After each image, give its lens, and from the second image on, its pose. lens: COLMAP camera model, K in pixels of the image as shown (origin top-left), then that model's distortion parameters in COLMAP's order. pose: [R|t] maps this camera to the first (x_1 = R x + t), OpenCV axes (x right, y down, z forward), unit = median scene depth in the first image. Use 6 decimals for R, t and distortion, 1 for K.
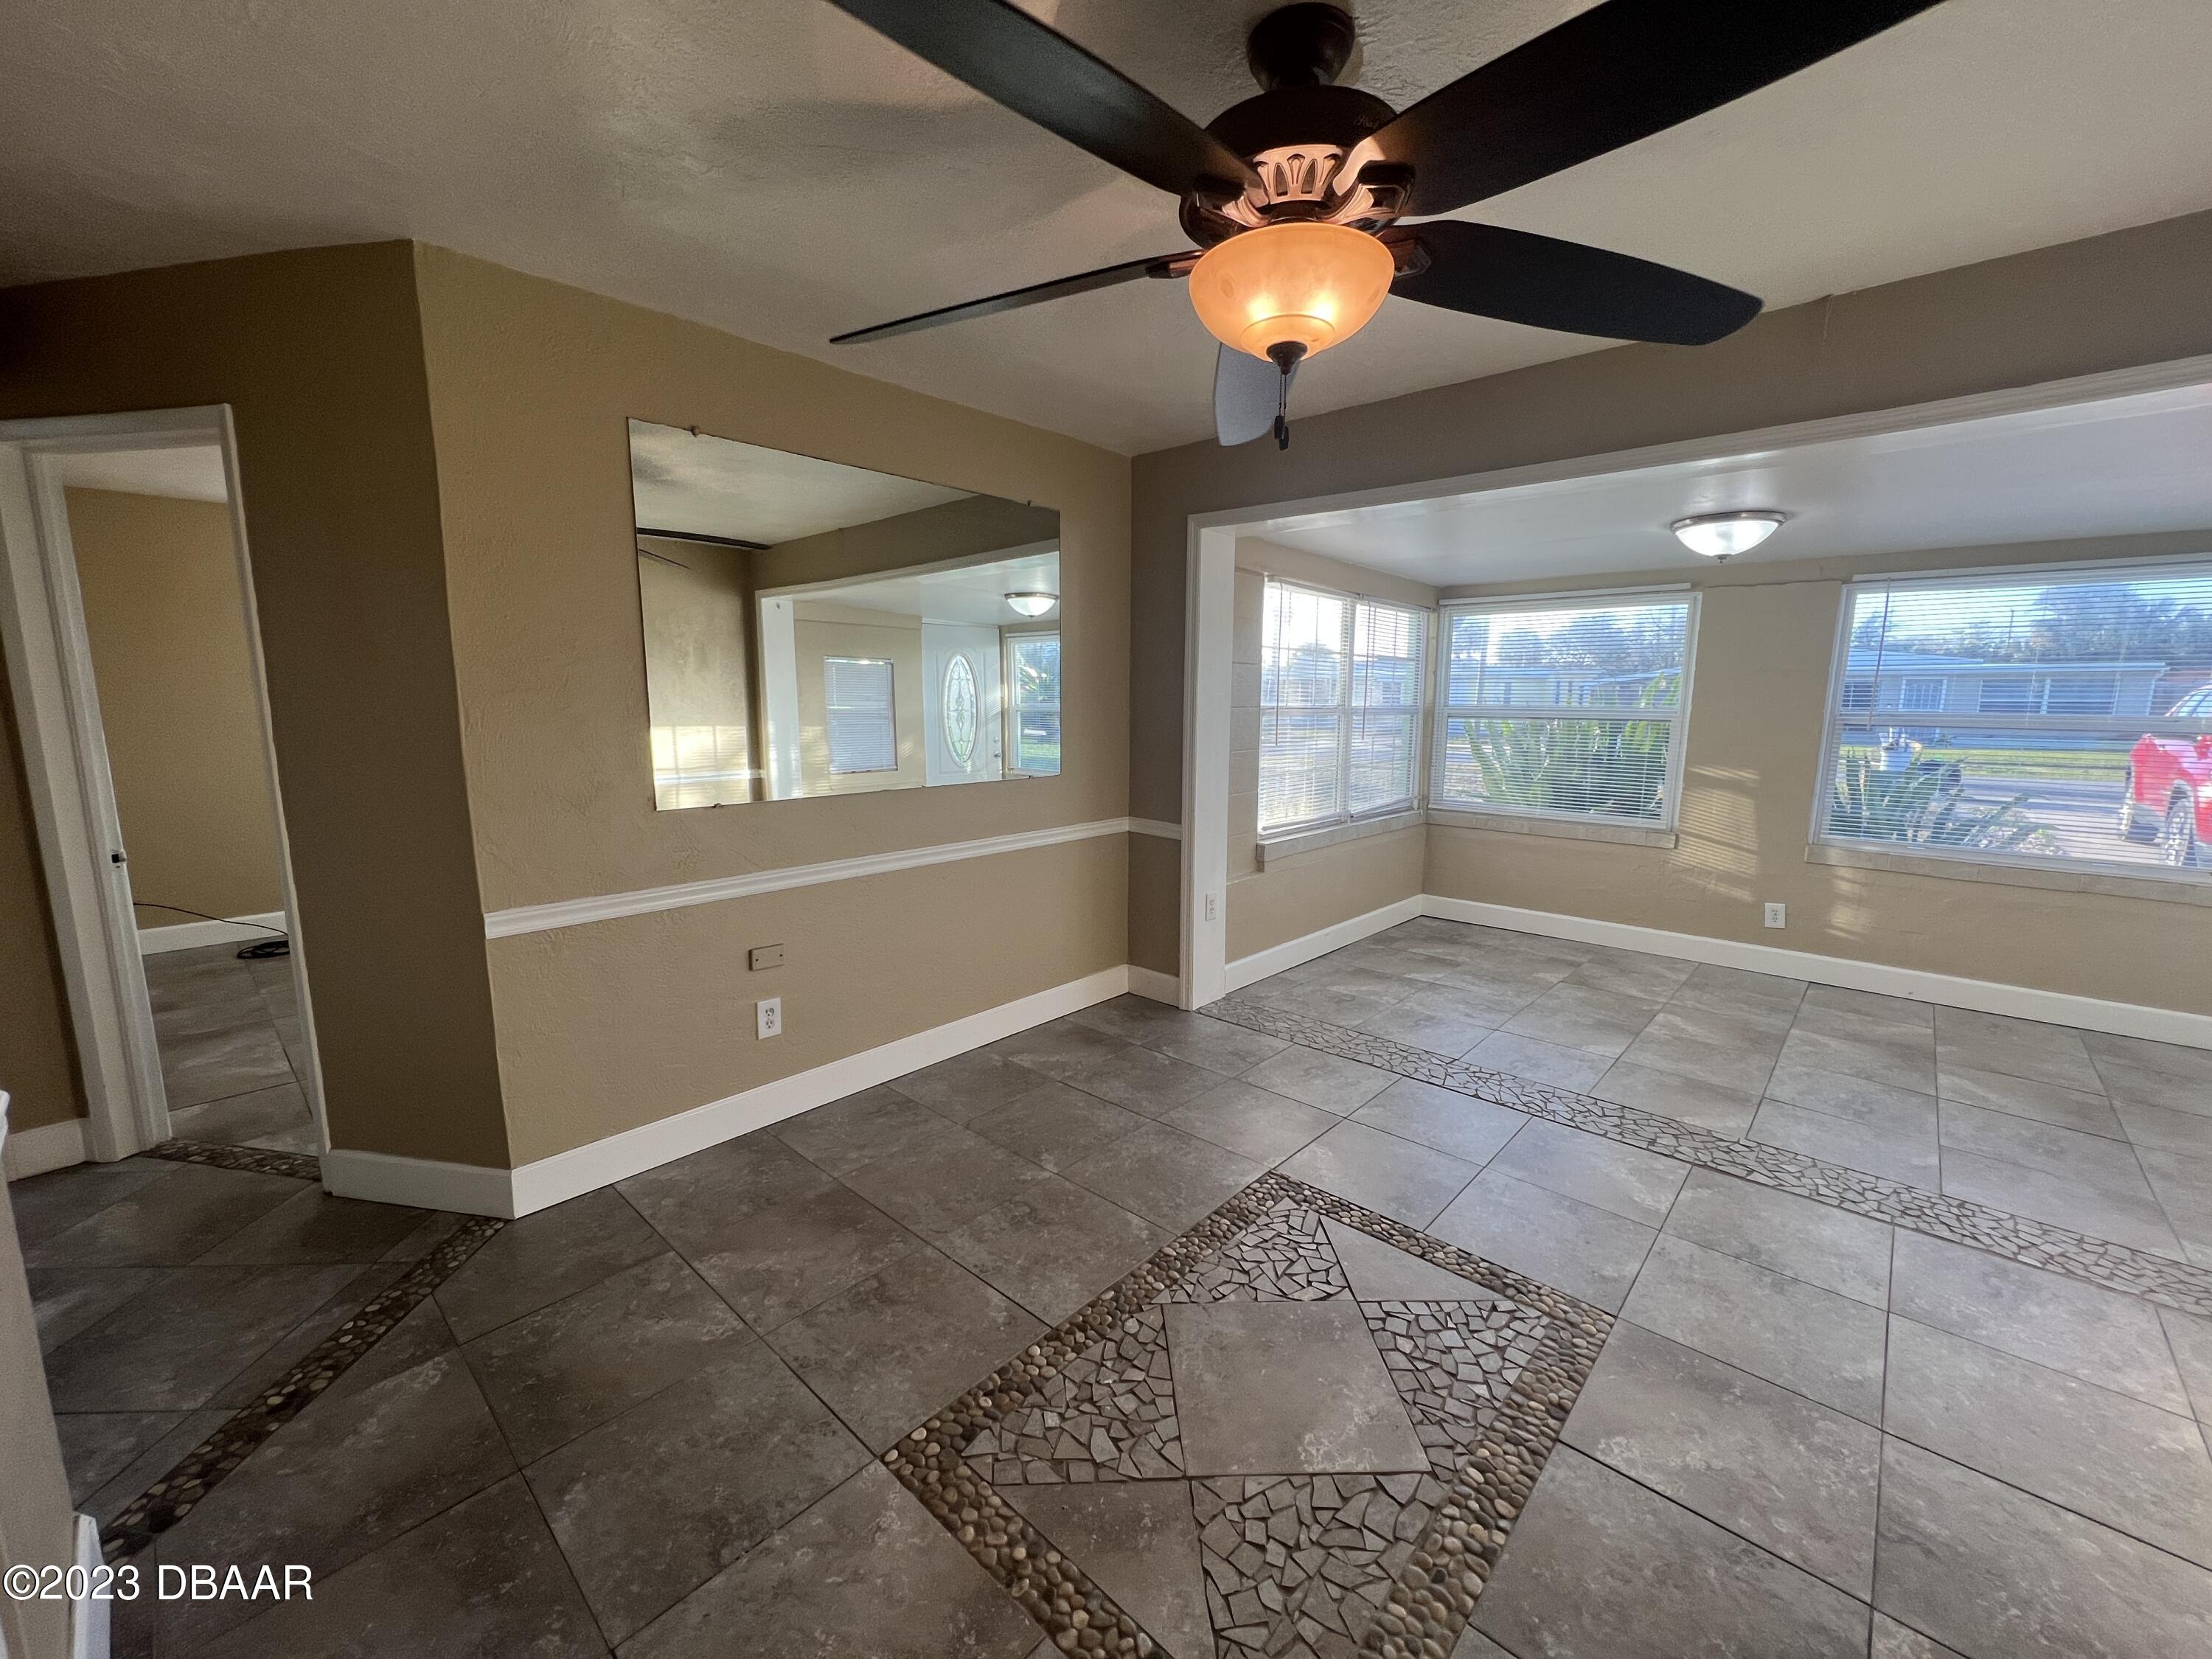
lens RADIAL K [[879.9, 0, 1099.8], [0, 879.9, 833.9], [0, 0, 1]] dist [-0.001217, 0.000367]
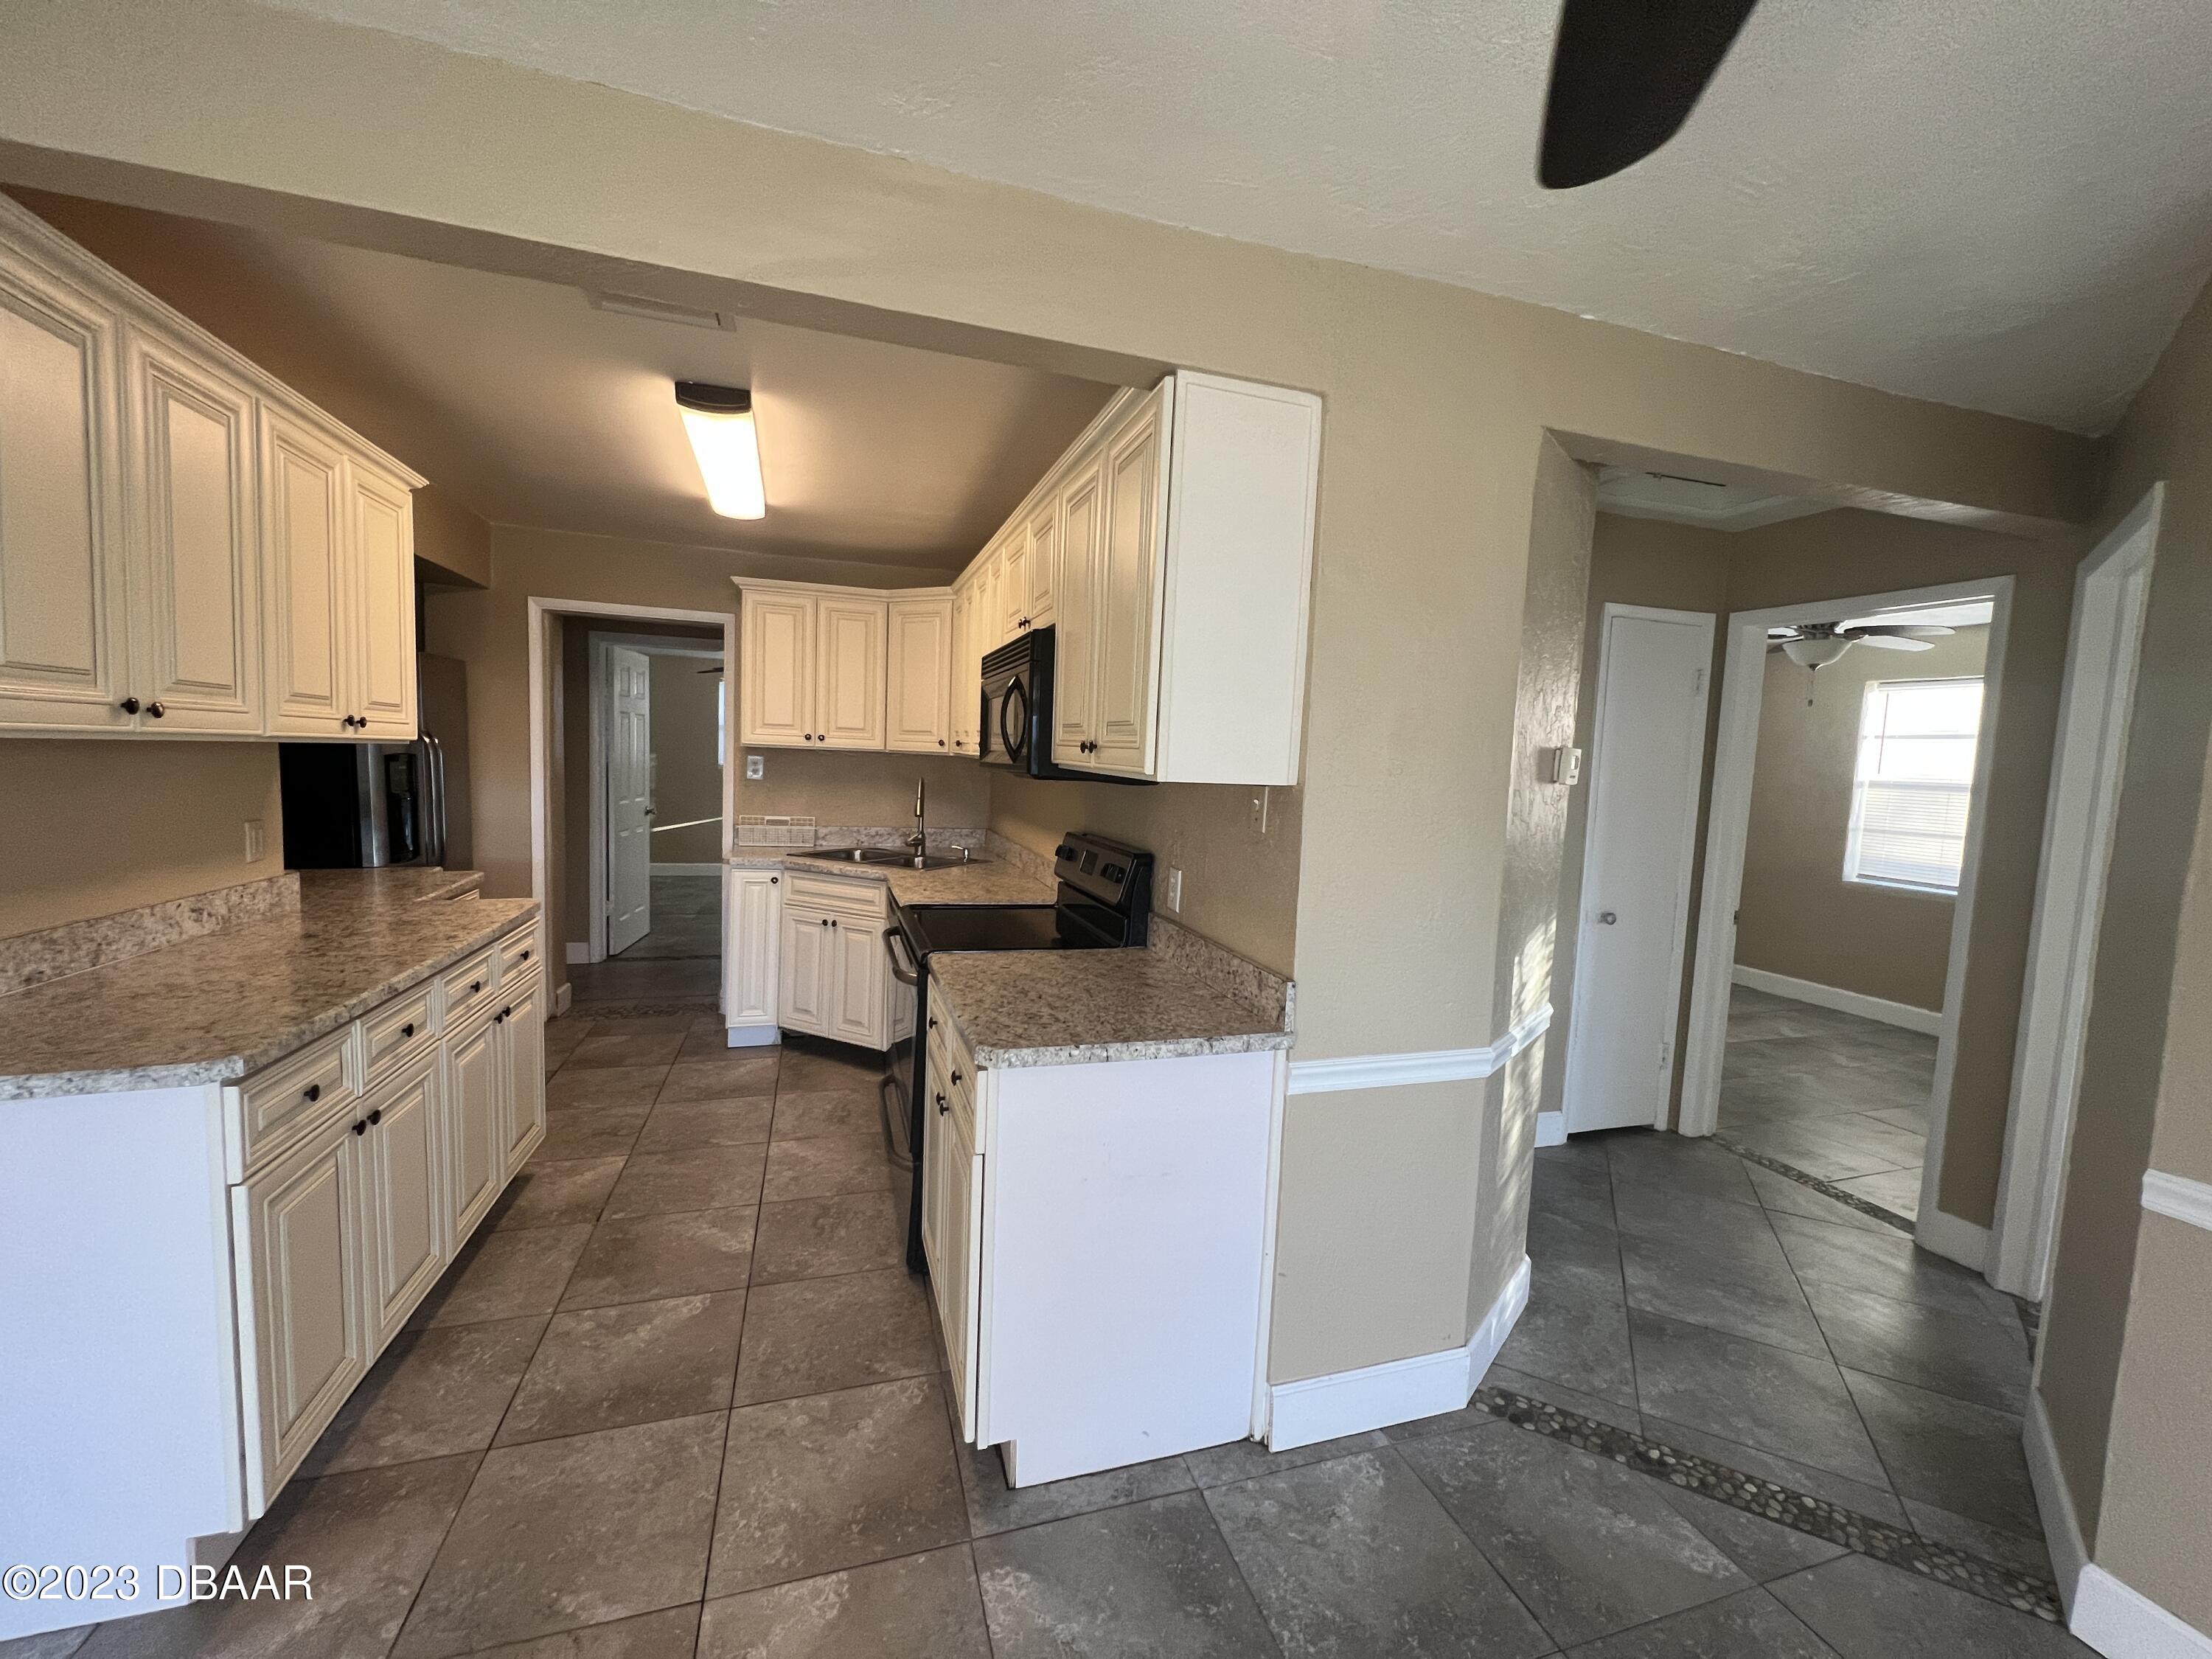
lens RADIAL K [[879.9, 0, 1101.6], [0, 879.9, 829.4], [0, 0, 1]] dist [-0.001217, 0.000367]
pose [[-0.496566, 0.046043, -0.866777, 0.180177], [-0.179317, 0.971609, 0.154340, -0.087467], [0.849275, 0.232068, -0.474212, 0.458705]]
